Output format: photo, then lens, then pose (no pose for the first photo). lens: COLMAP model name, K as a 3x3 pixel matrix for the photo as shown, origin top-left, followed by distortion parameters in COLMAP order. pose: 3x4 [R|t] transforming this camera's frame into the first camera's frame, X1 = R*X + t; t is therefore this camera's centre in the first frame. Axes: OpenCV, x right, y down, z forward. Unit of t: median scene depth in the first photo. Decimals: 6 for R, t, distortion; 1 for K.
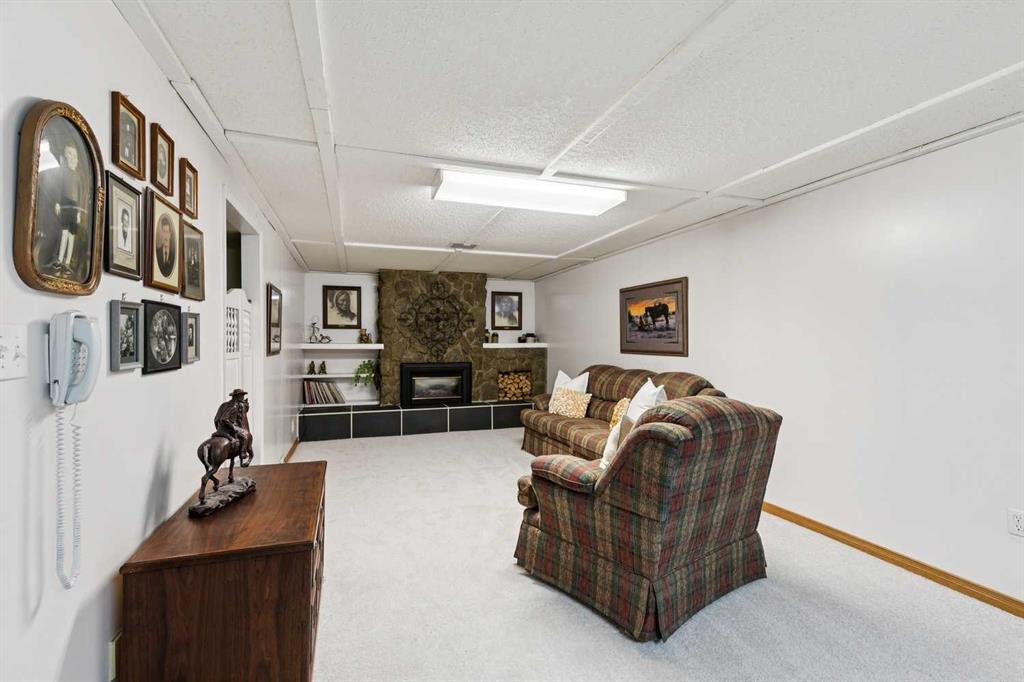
lens RADIAL K [[463.4, 0, 510.5], [0, 463.4, 338.6], [0, 0, 1]] dist [0.013644, -0.000582]
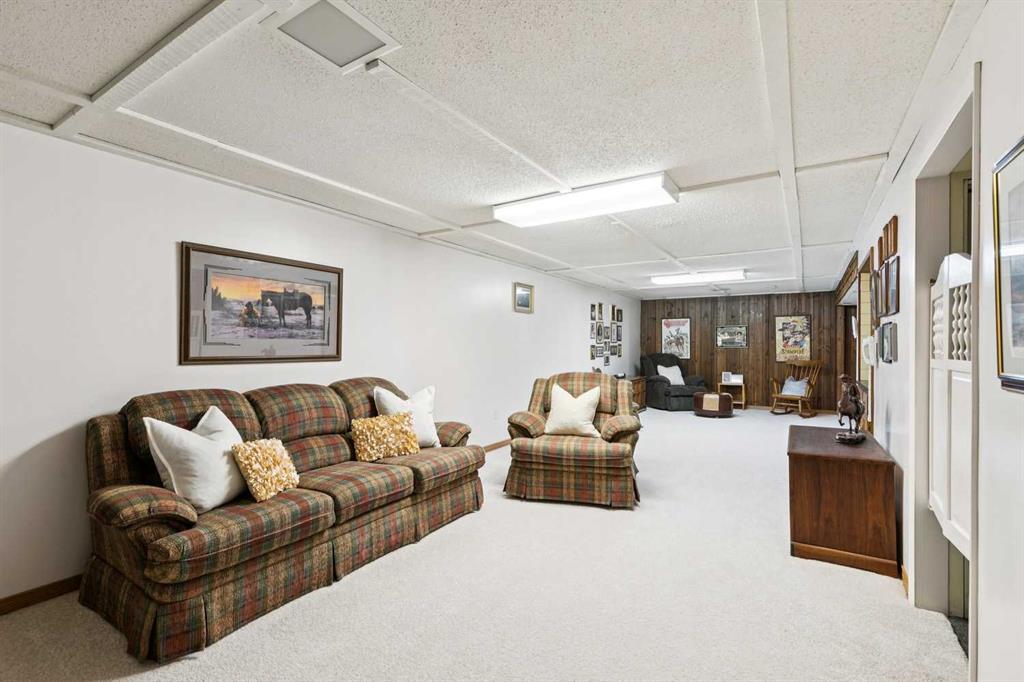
lens RADIAL K [[463.4, 0, 505.5], [0, 463.4, 343.7], [0, 0, 1]] dist [0.013644, -0.000582]
pose [[-0.621052, 0.004955, 0.783754, -0.451926], [-0.003299, 0.999955, -0.008936, 0.012524], [-0.783762, -0.008135, -0.621008, 1.193549]]
